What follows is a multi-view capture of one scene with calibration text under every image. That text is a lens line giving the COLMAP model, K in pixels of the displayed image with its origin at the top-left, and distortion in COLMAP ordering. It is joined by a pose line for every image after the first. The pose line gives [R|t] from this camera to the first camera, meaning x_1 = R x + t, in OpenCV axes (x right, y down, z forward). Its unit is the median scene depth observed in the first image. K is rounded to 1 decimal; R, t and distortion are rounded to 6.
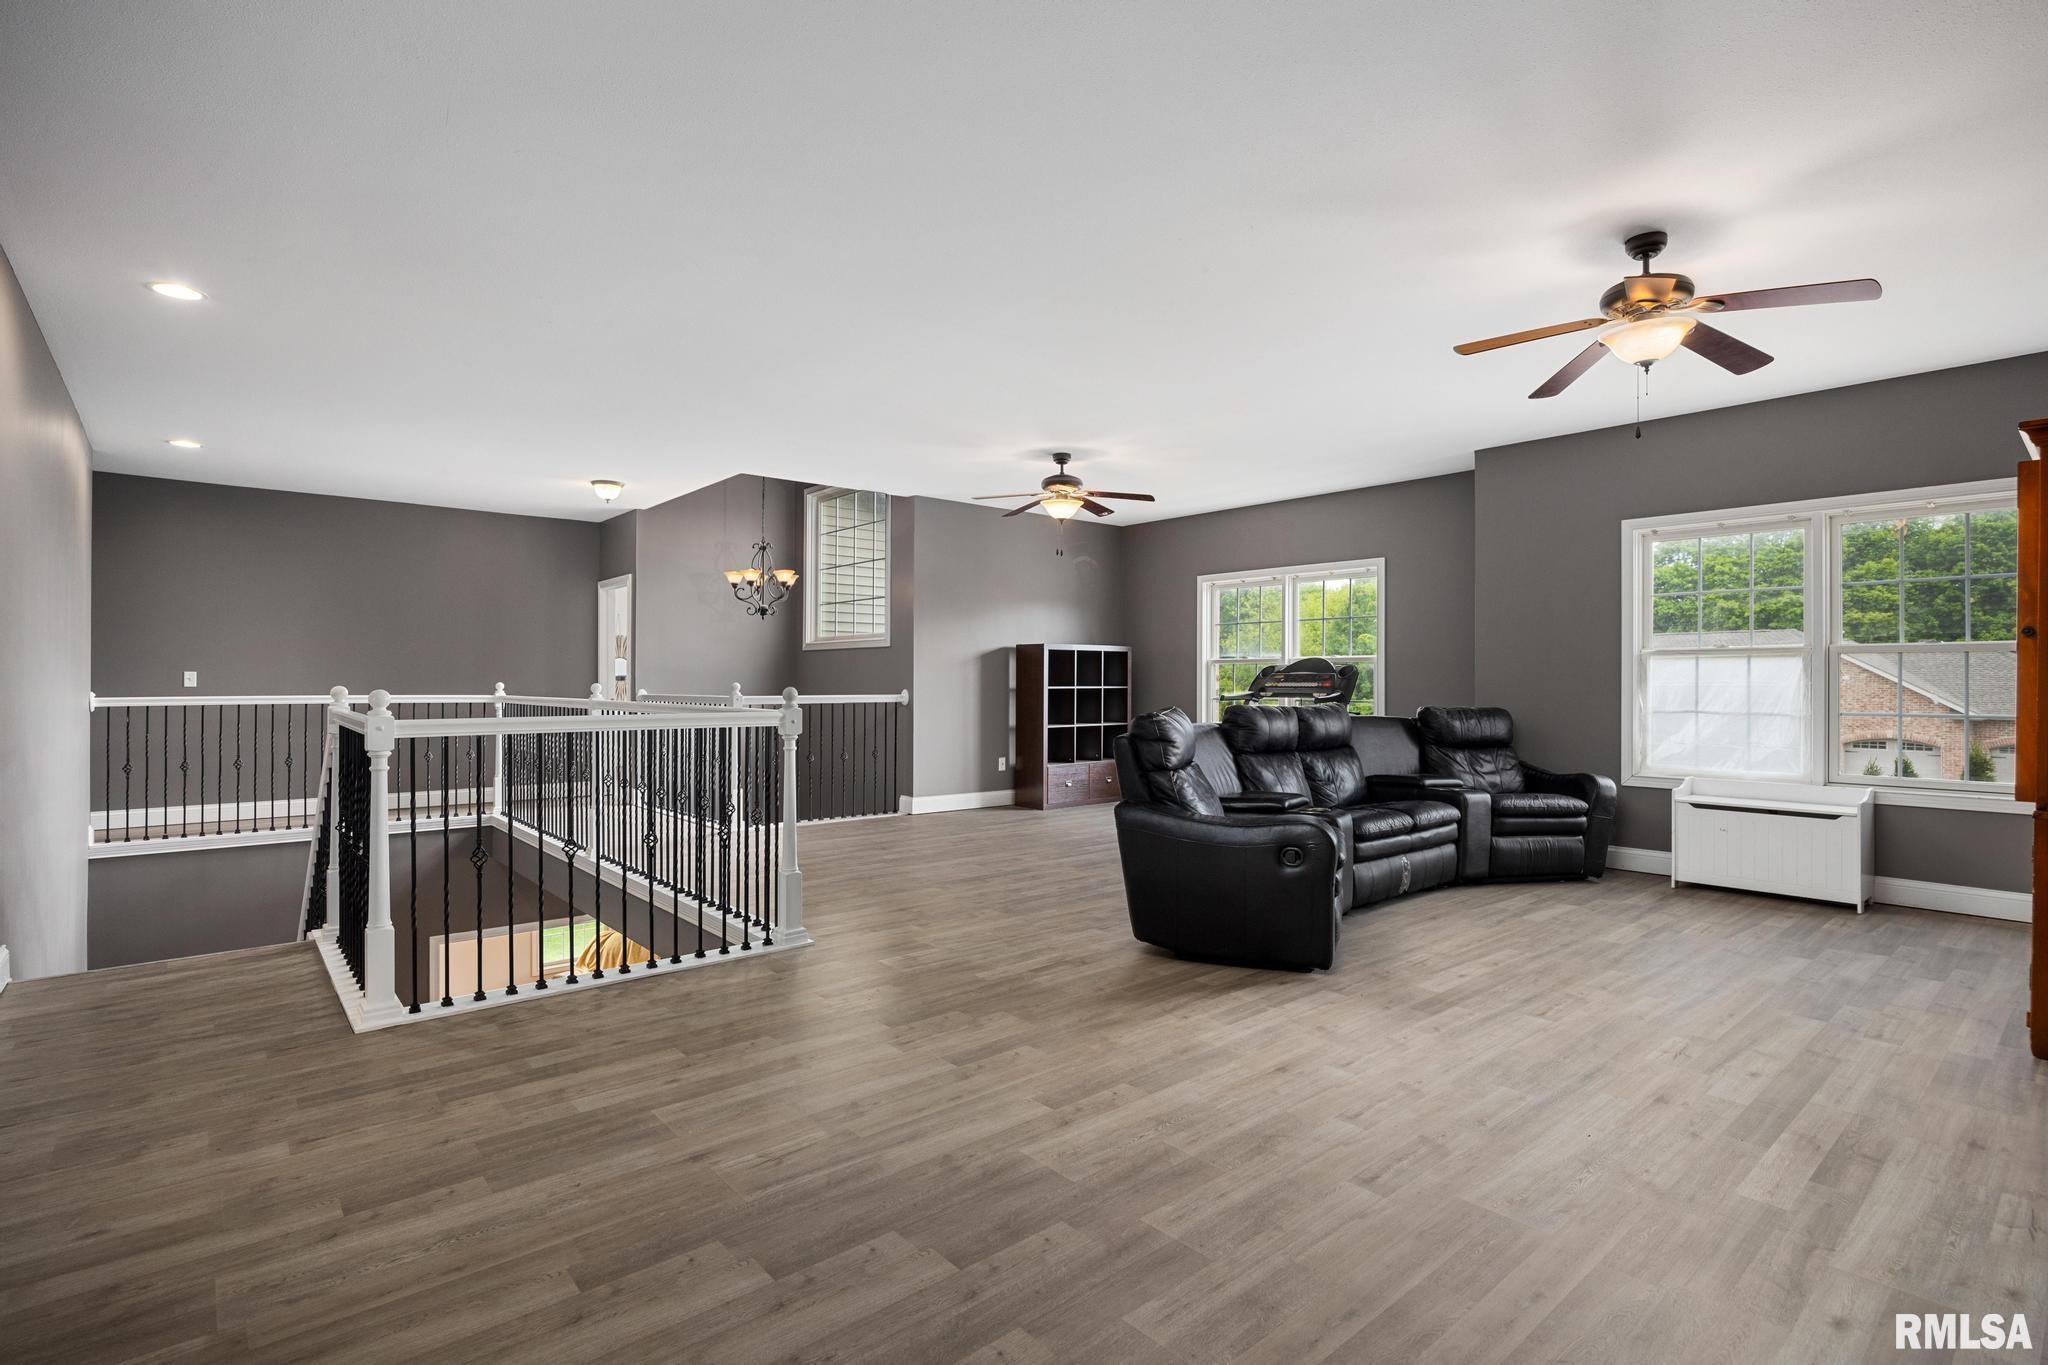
lens RADIAL K [[954.2, 0, 1024.0], [0, 954.2, 682.5], [0, 0, 1]] dist [0.002516, 0.000744]
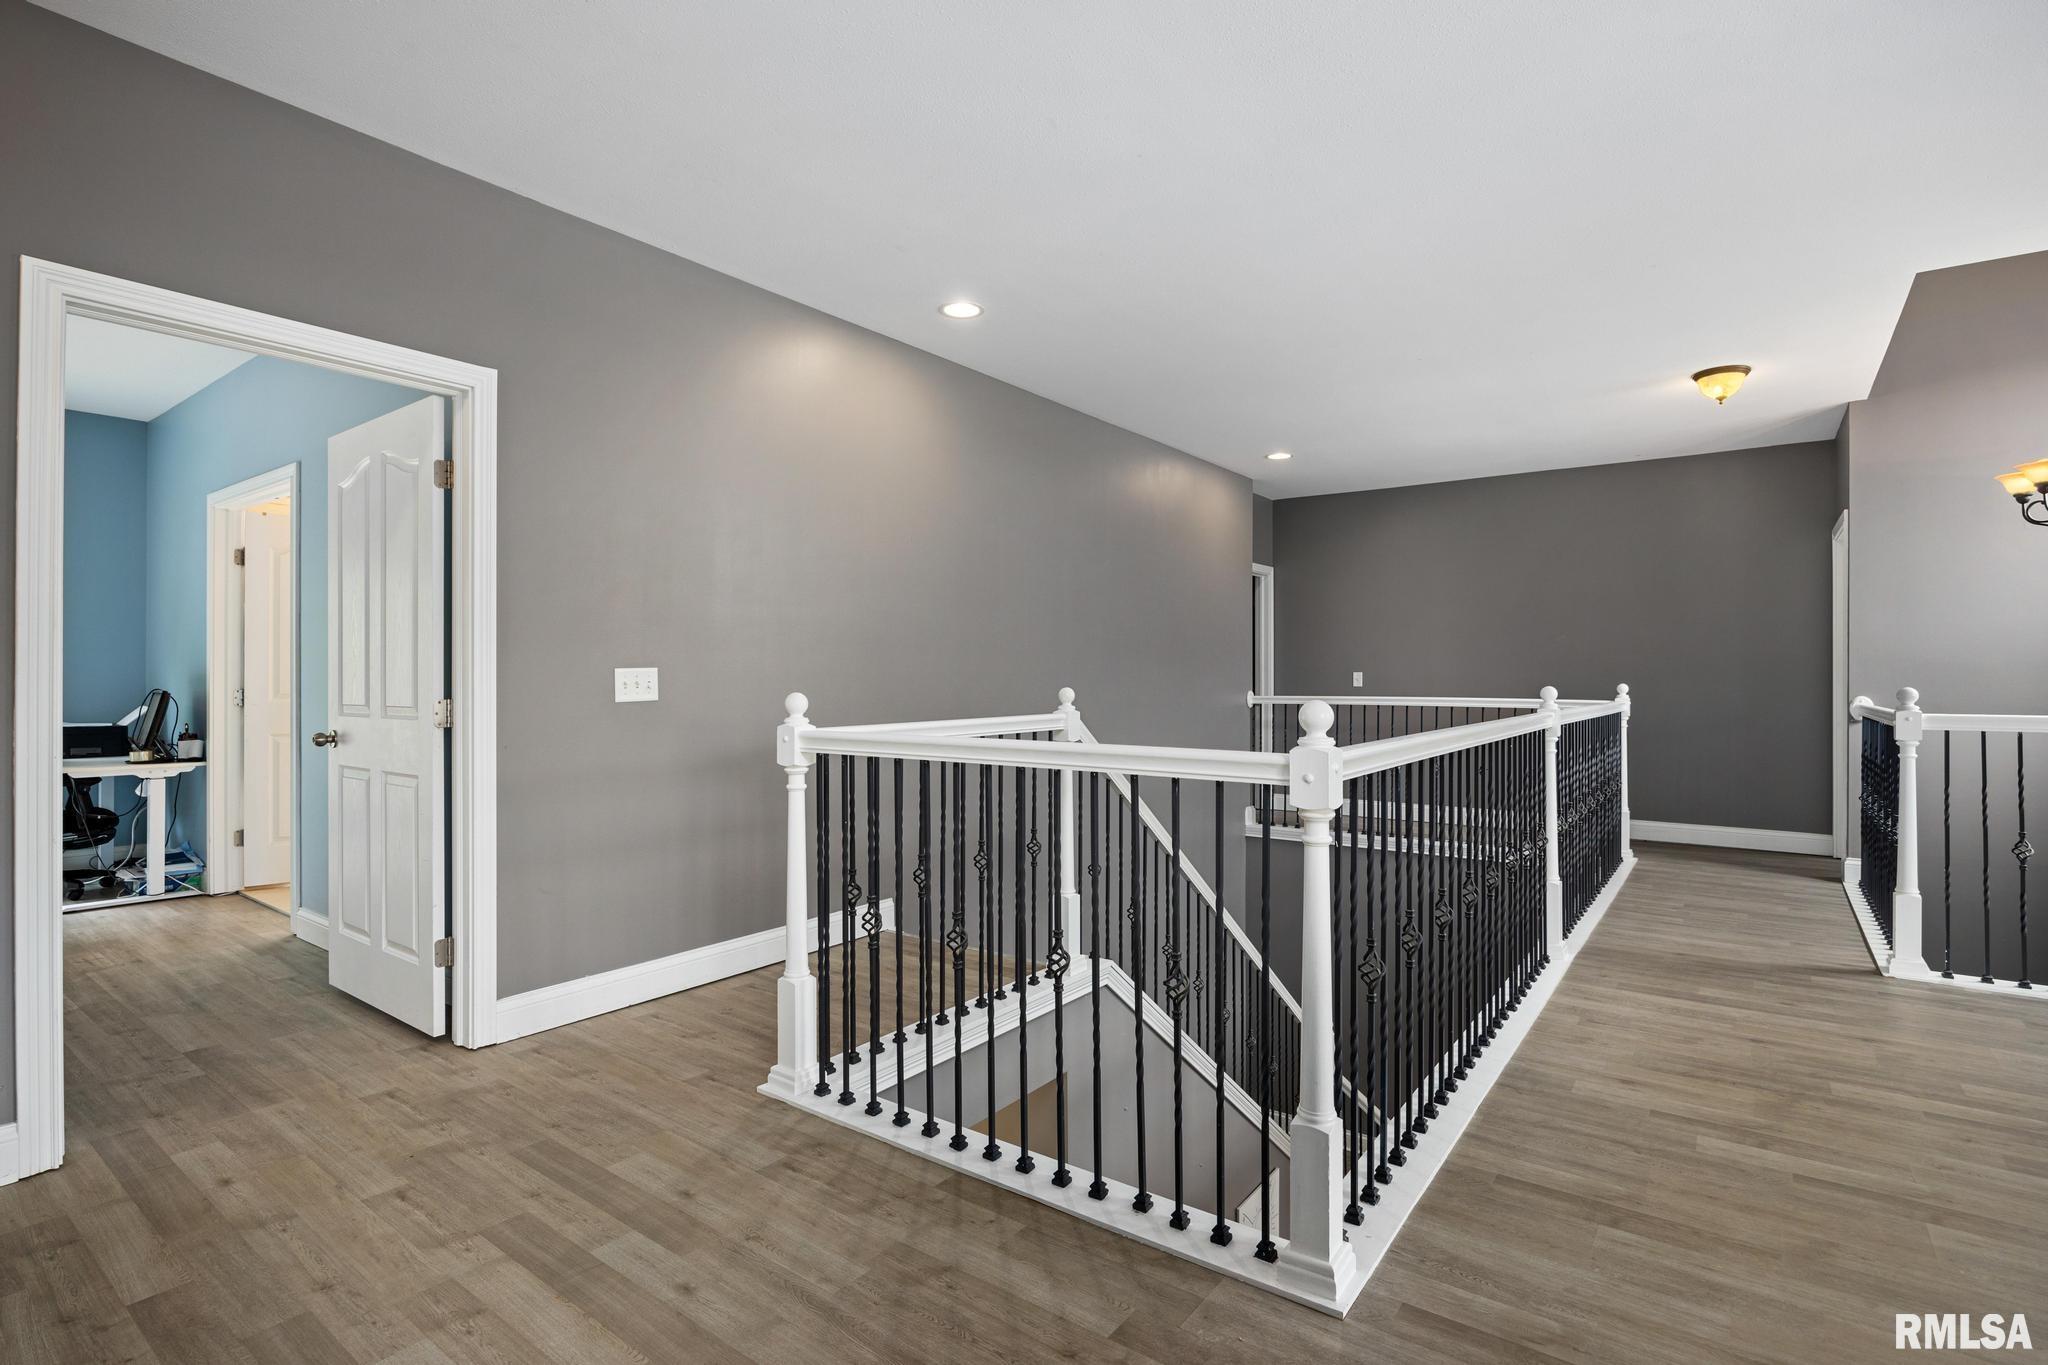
lens RADIAL K [[975.3, 0, 1028.4], [0, 975.3, 672.6], [0, 0, 1]] dist [-0.010267, 0.000105]
pose [[0.241482, -0.006877, -0.970381, 0.205640], [-0.003387, 0.999963, -0.007930, -0.003264], [0.970400, 0.005202, 0.241449, 0.998090]]
